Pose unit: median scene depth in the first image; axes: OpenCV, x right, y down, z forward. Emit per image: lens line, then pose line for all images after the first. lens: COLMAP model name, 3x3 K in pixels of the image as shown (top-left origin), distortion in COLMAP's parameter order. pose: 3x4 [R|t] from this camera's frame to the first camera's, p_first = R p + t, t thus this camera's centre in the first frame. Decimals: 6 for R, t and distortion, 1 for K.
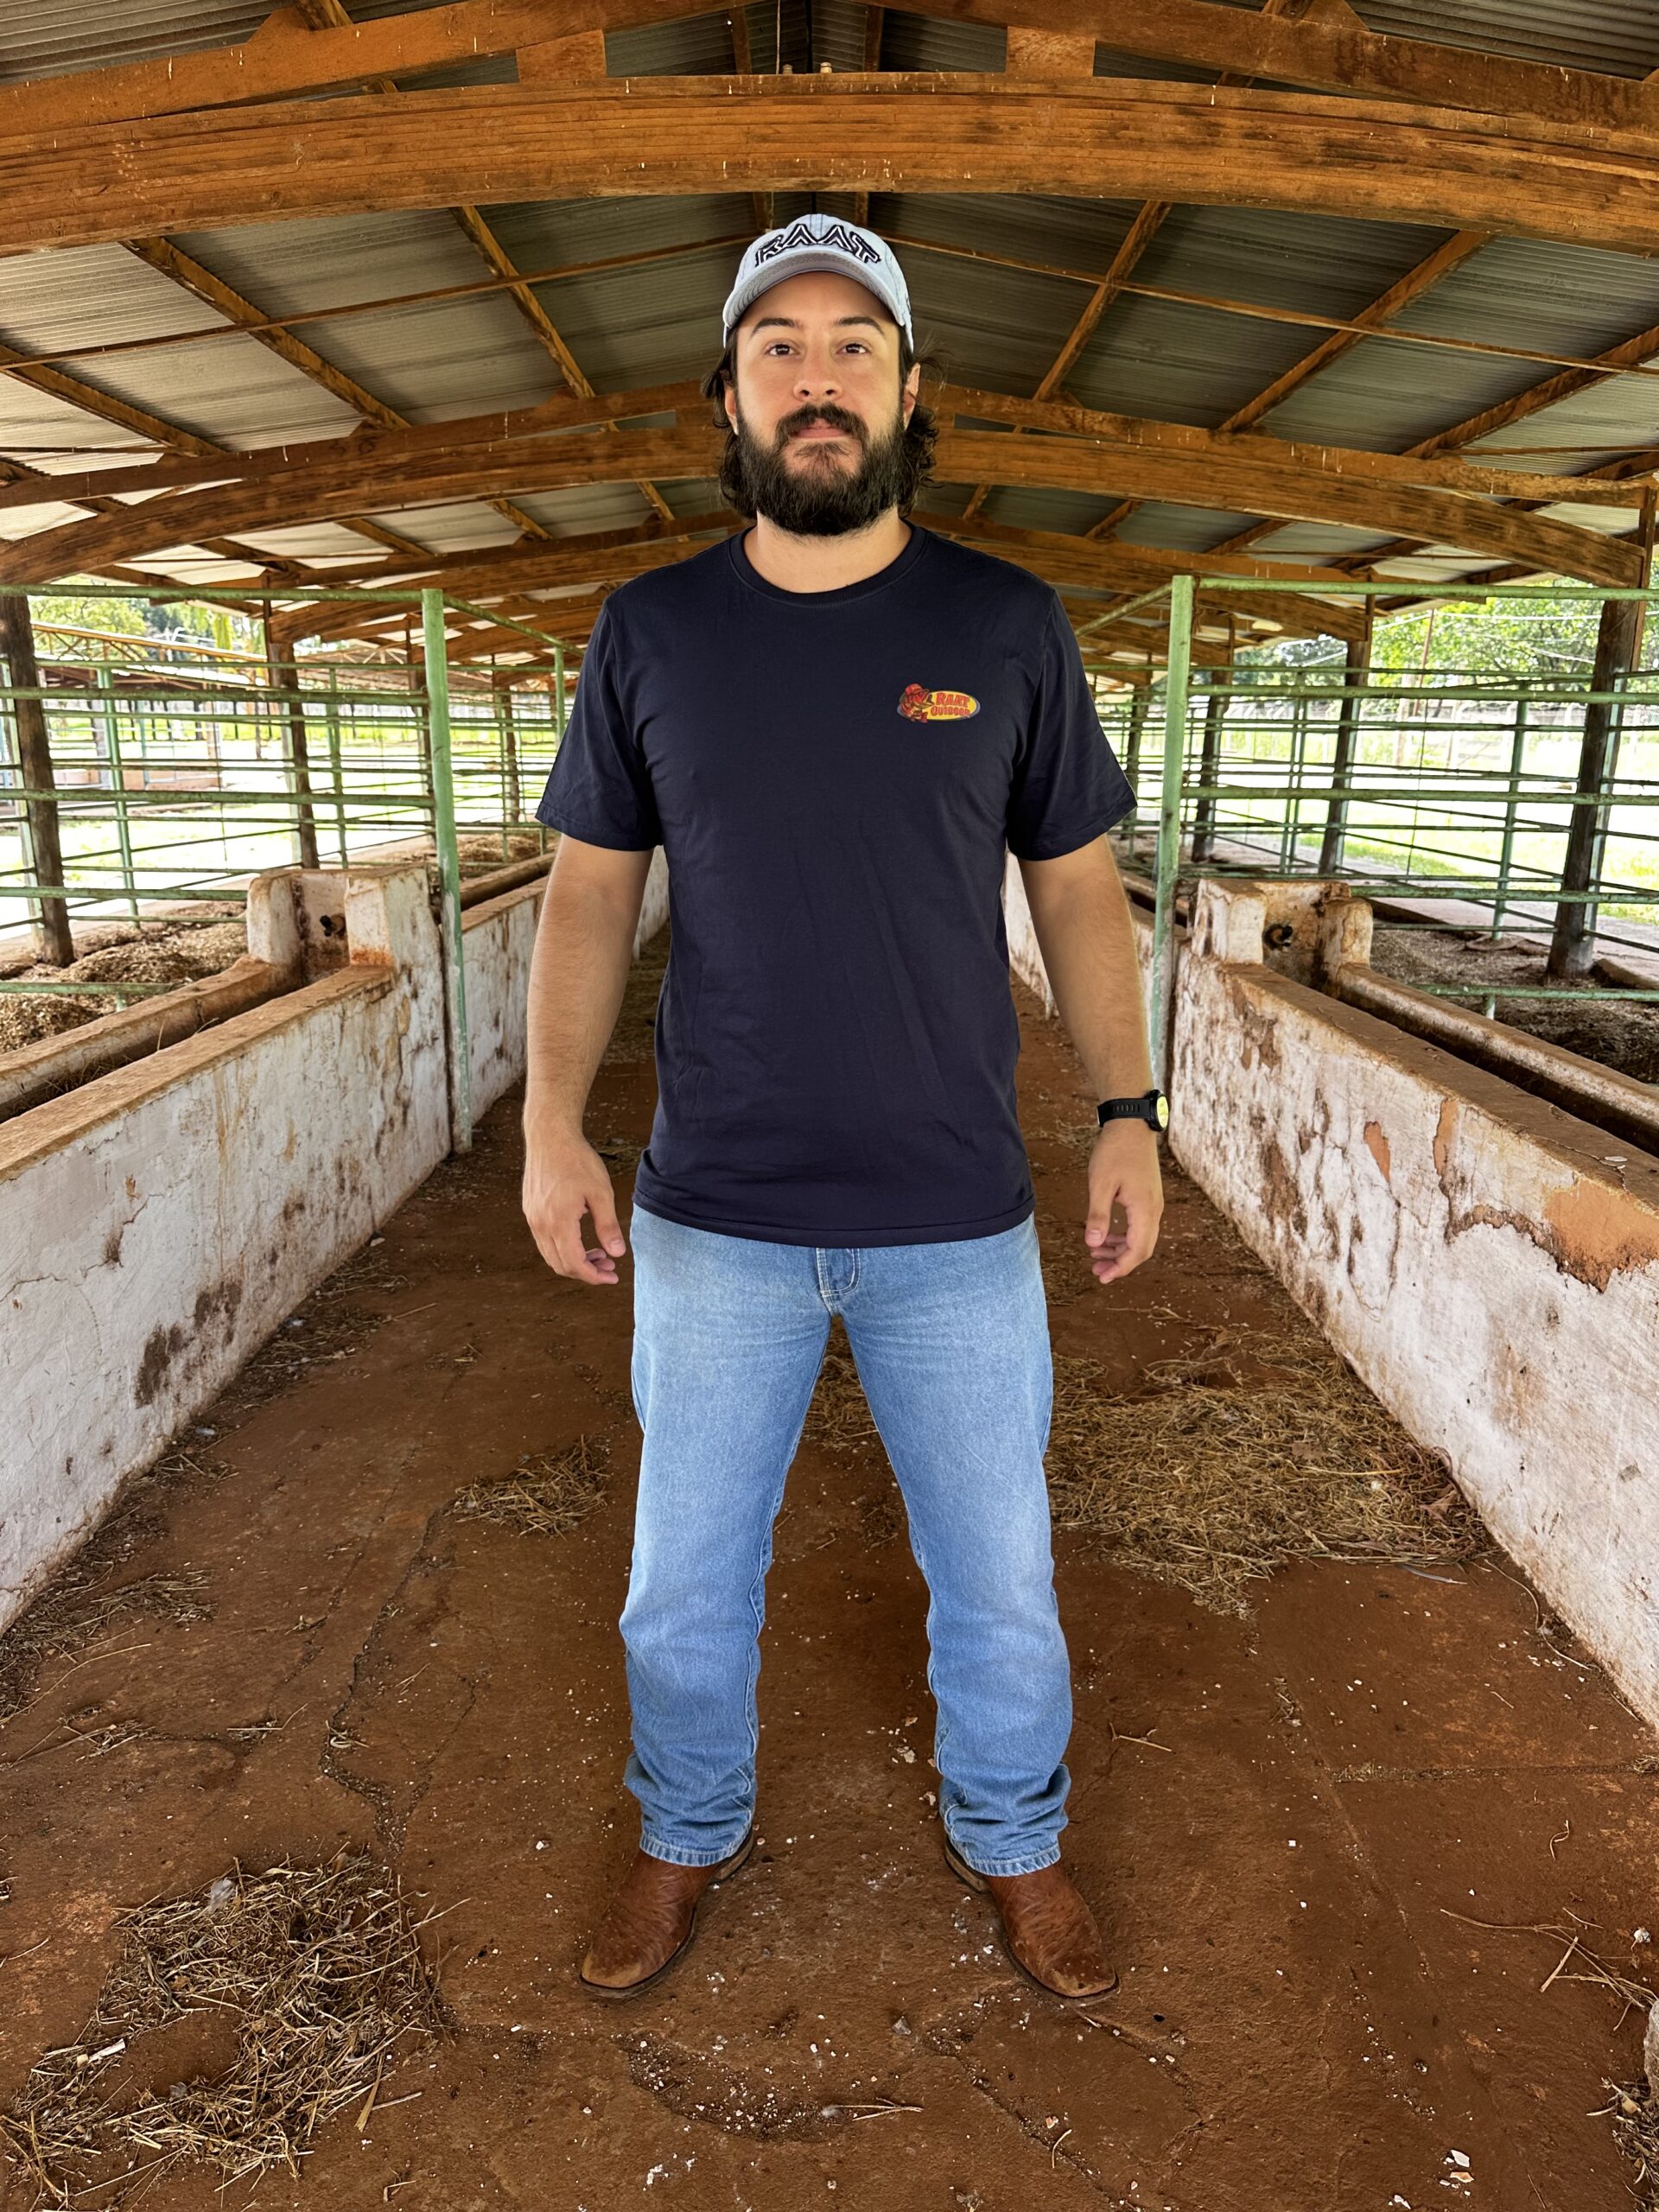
lens RADIAL K [[1557.5, 0, 833.0], [0, 1557.5, 1111.4], [0, 0, 1]] dist [0.002748, -0.007555]
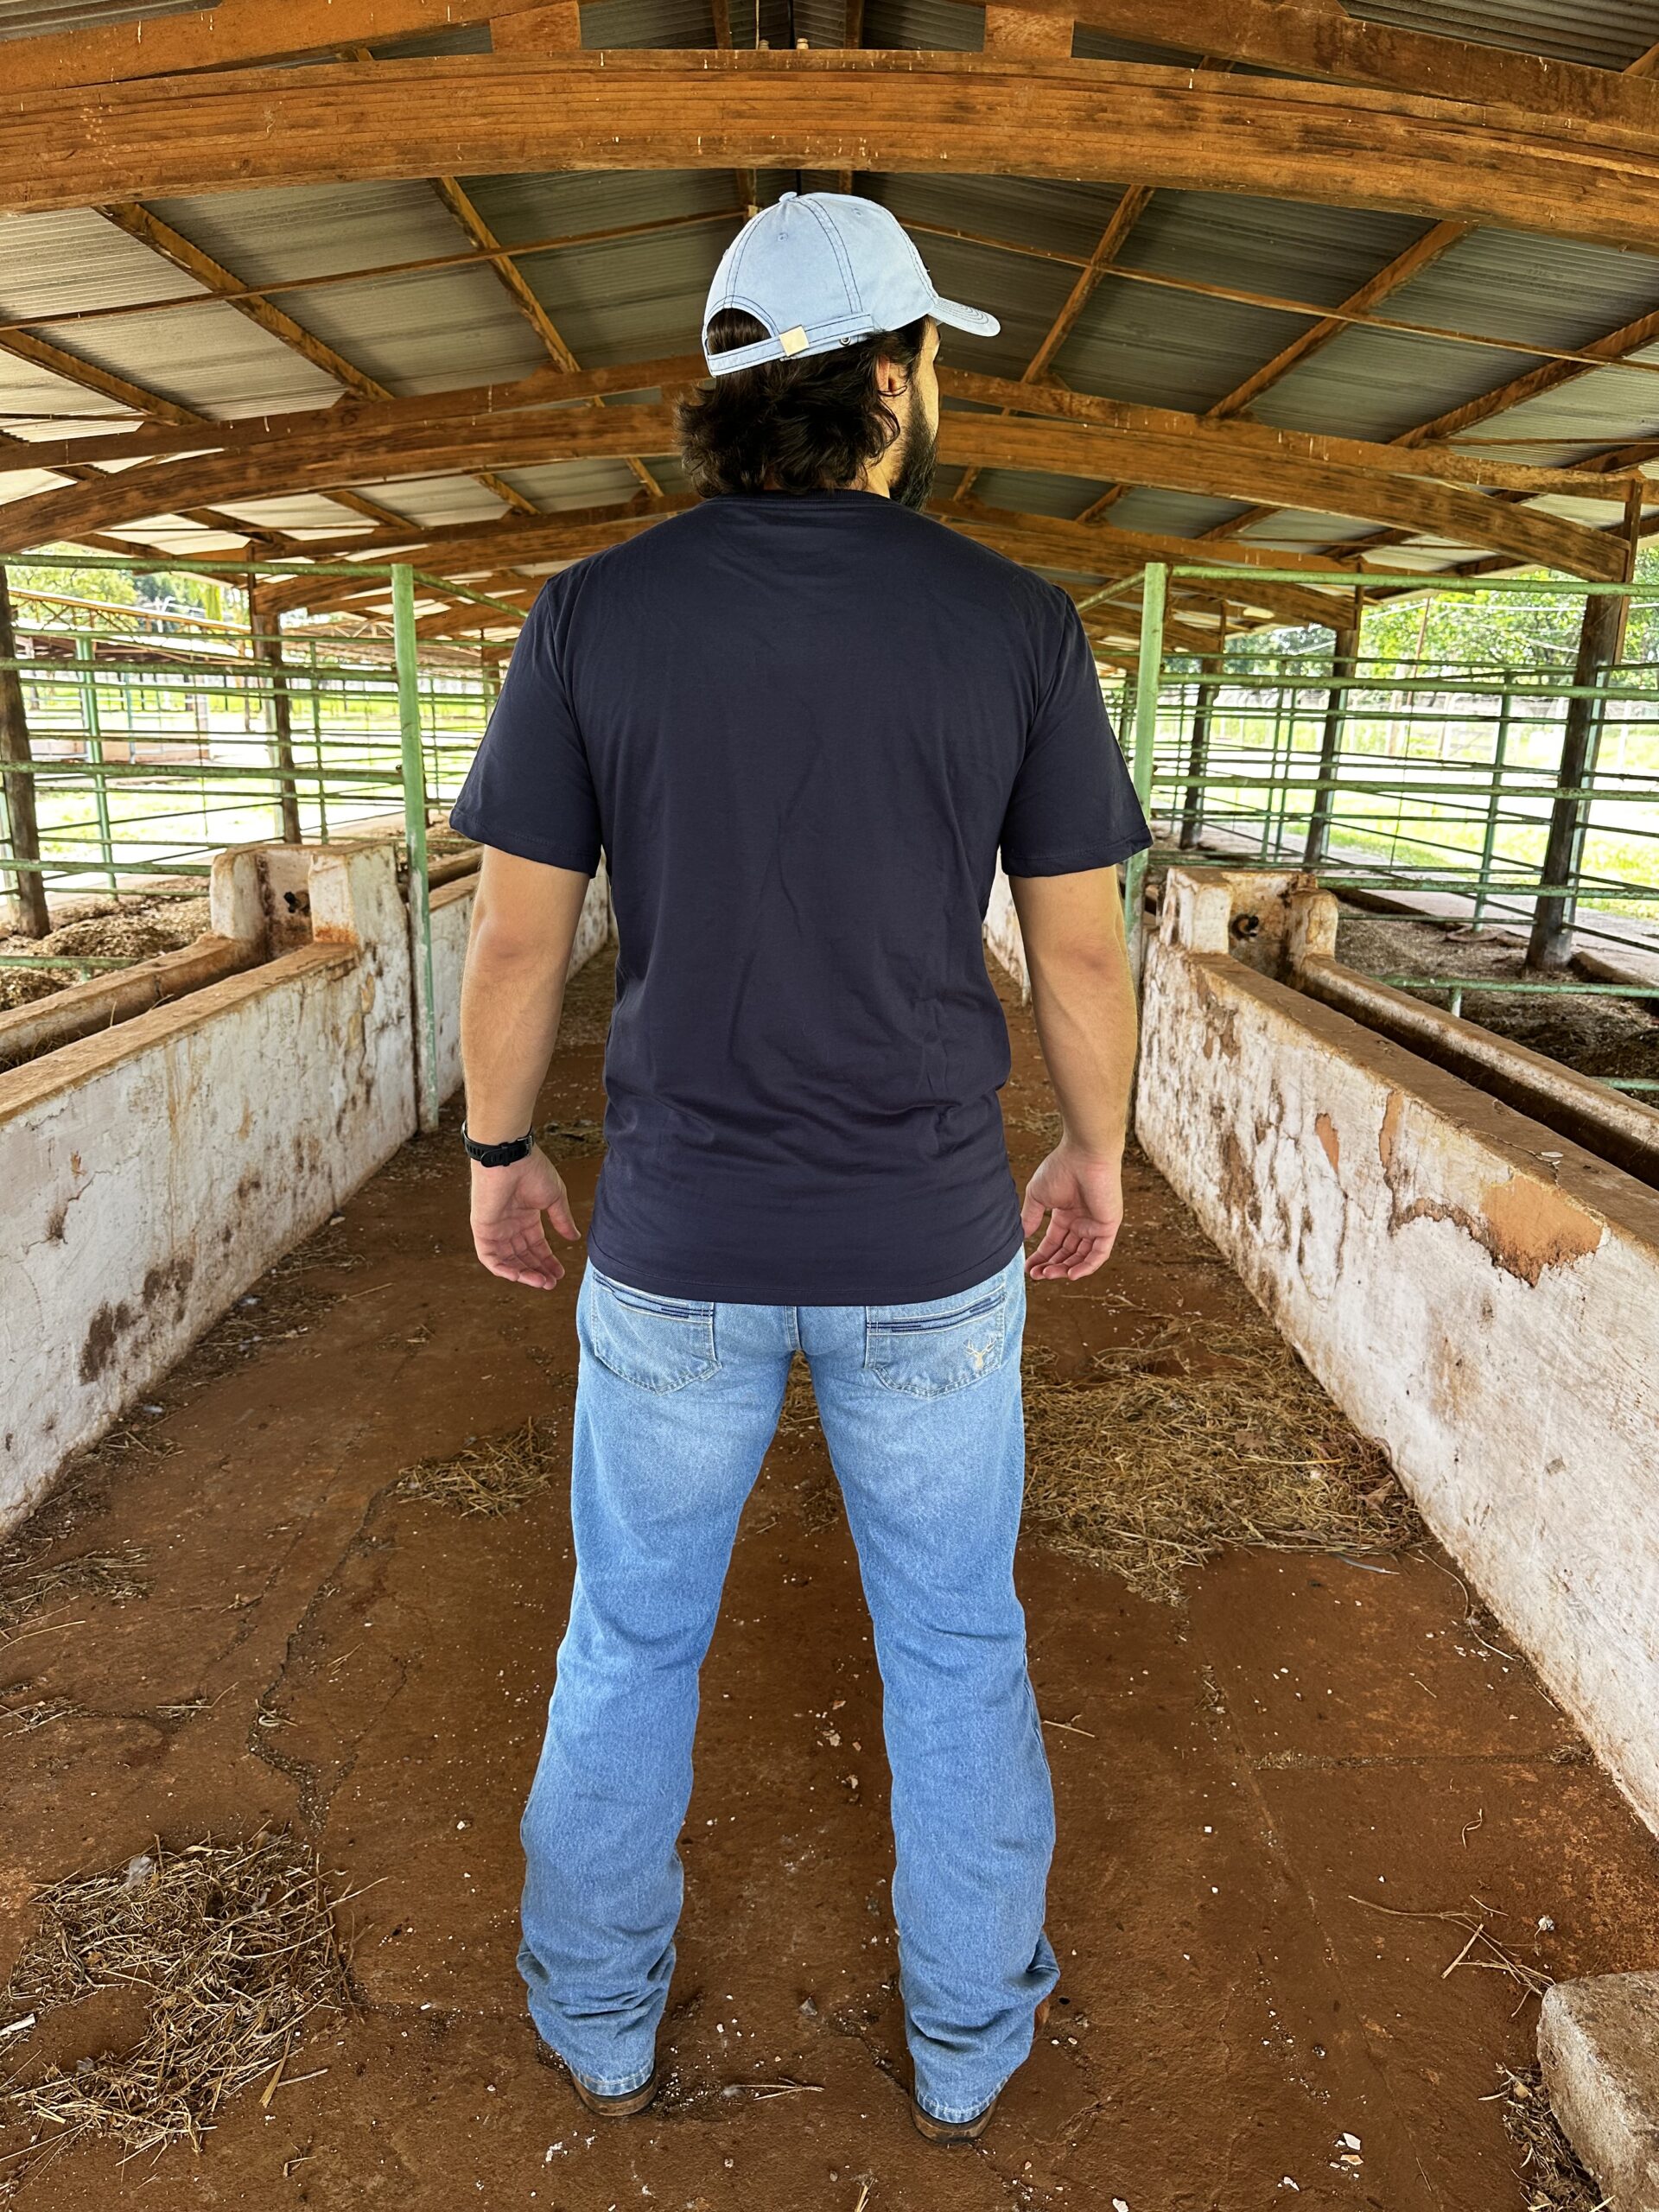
lens RADIAL K [[1557.8, 0, 838.4], [0, 1557.8, 1110.9], [0, 0, 1]] dist [0.006642, -0.011966]
pose [[0.999877, 0.012524, 0.009400, 0.017588], [-0.012630, 0.999856, 0.011301, -0.001723], [-0.009257, -0.011418, 0.999892, -0.001147]]
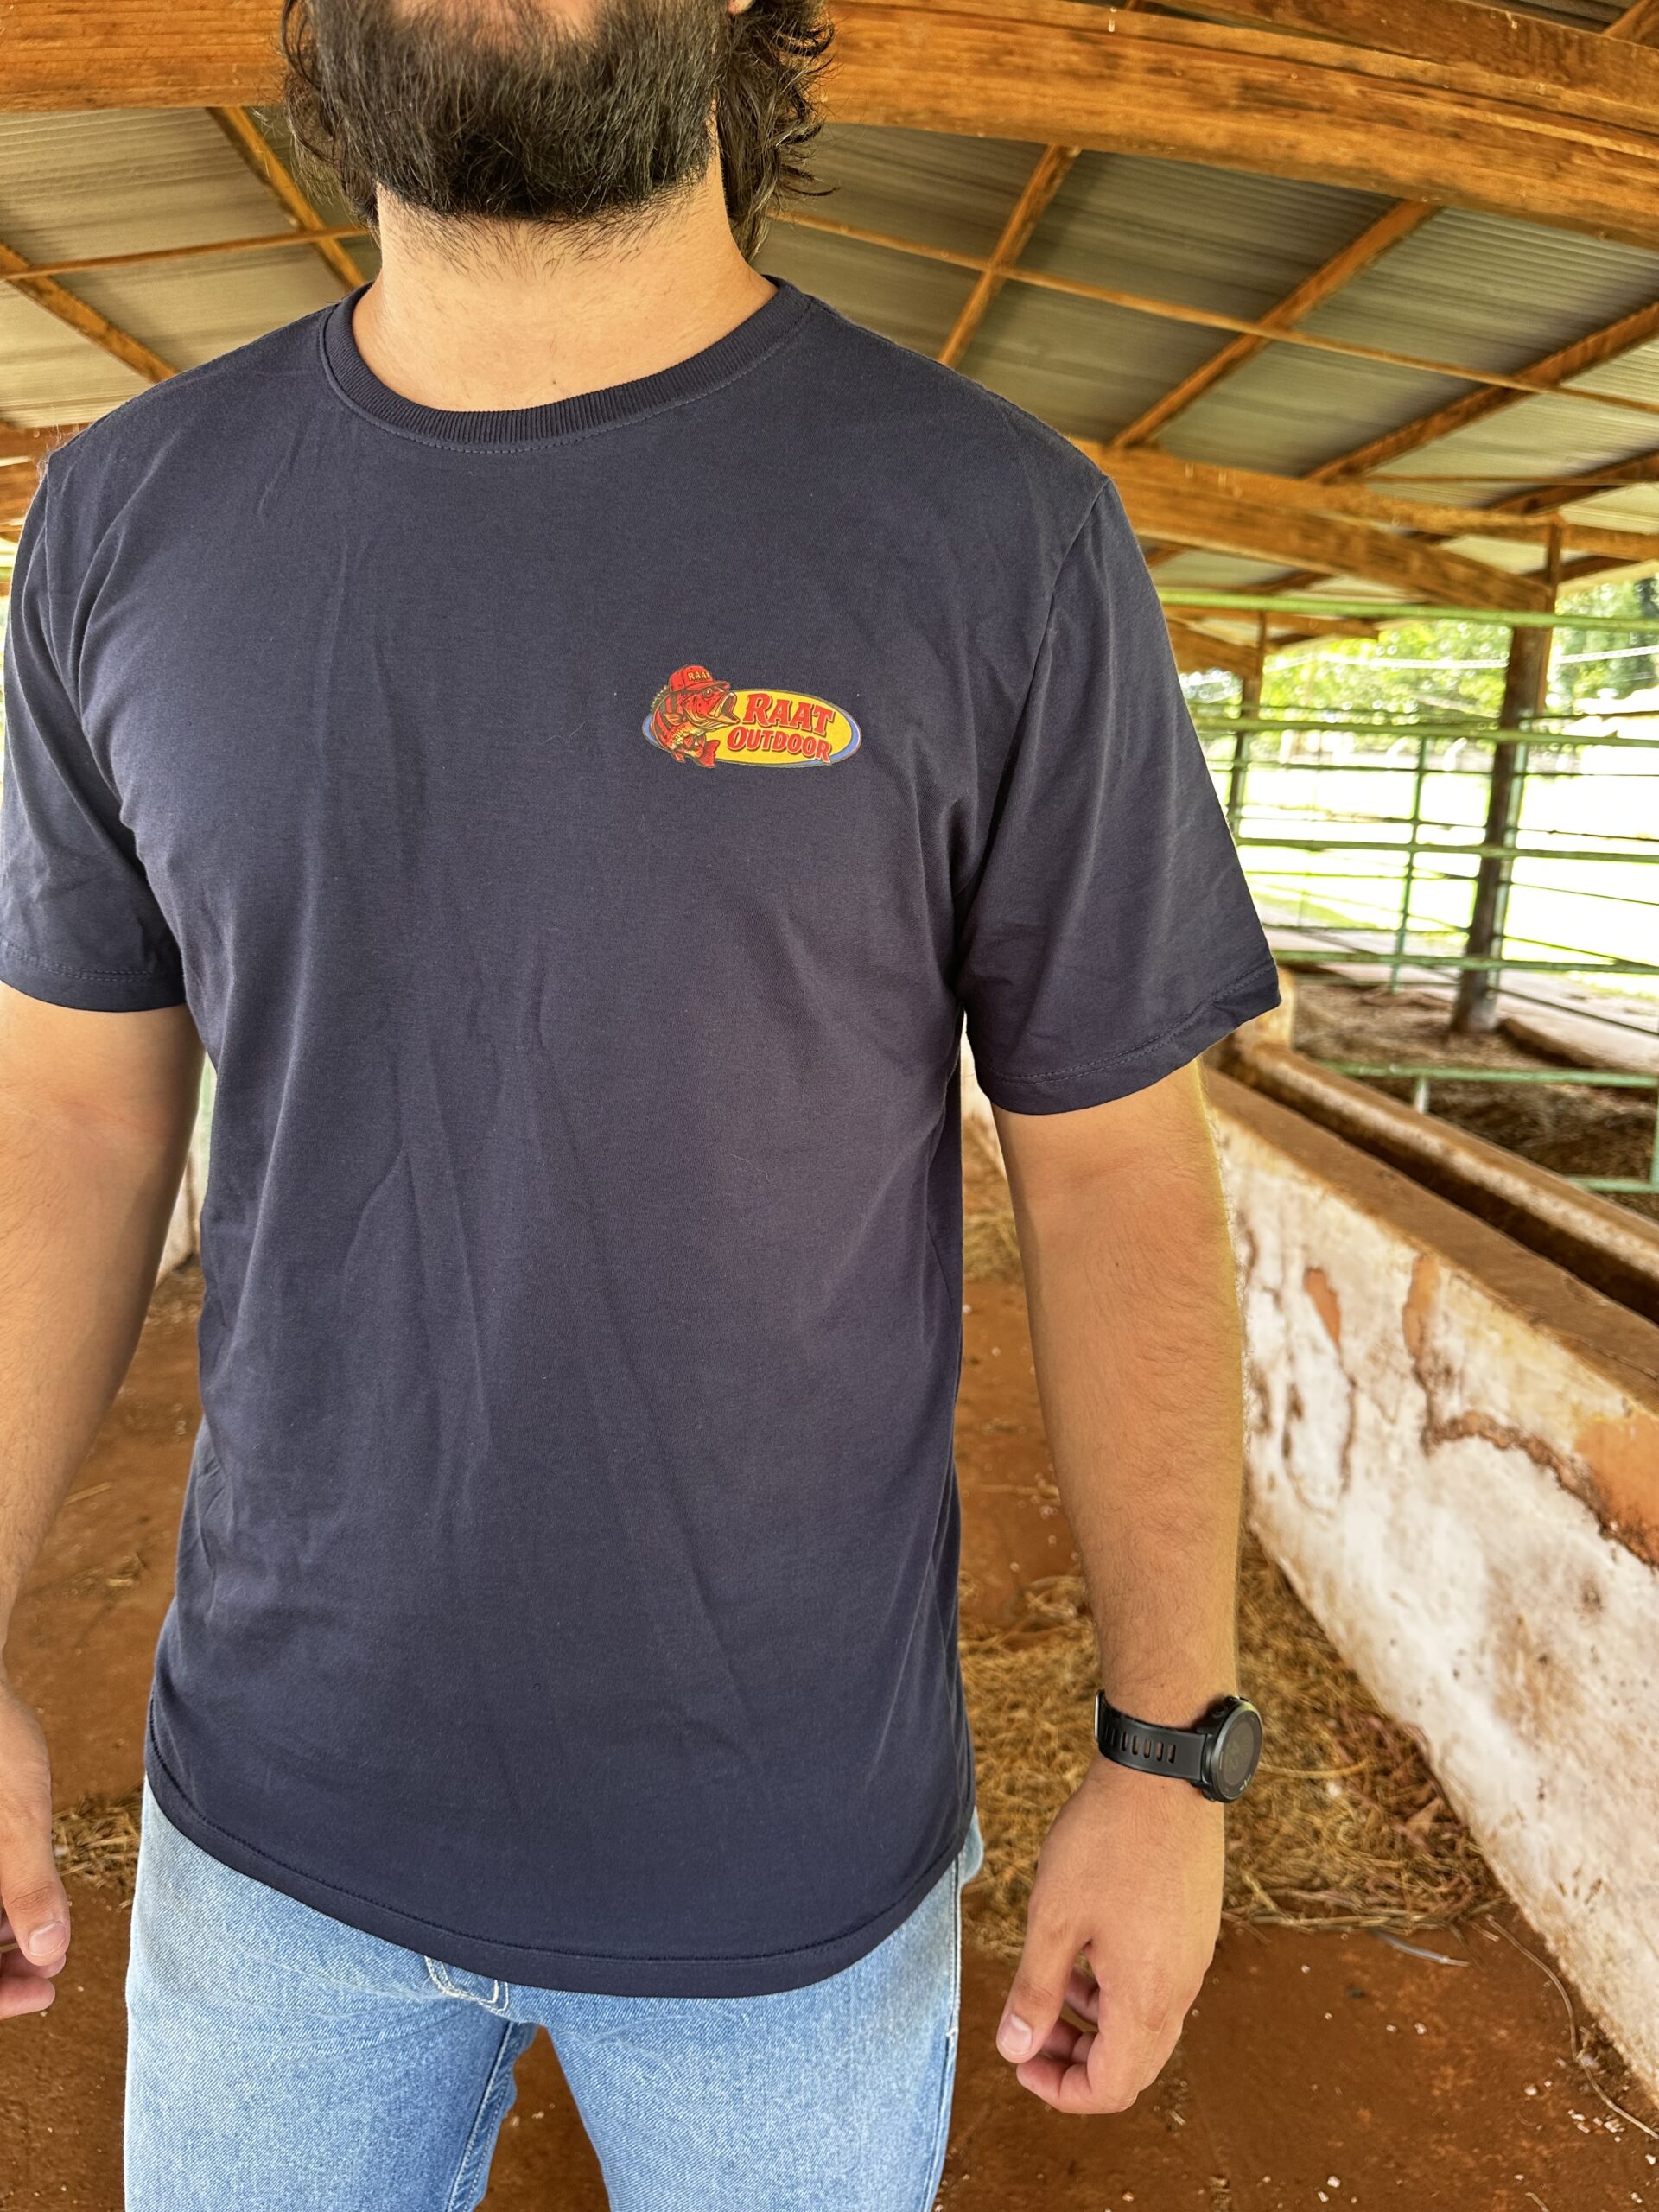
lens RADIAL K [[1576.7, 0, 836.8], [0, 1576.7, 1115.0], [0, 0, 1]] dist [-0.018191, 0.004024]
pose [[0.997206, 0.007476, 0.074330, 0.035695], [-0.006190, 0.999827, -0.017513, -0.040254], [-0.074448, 0.017004, 0.997080, 0.171474]]
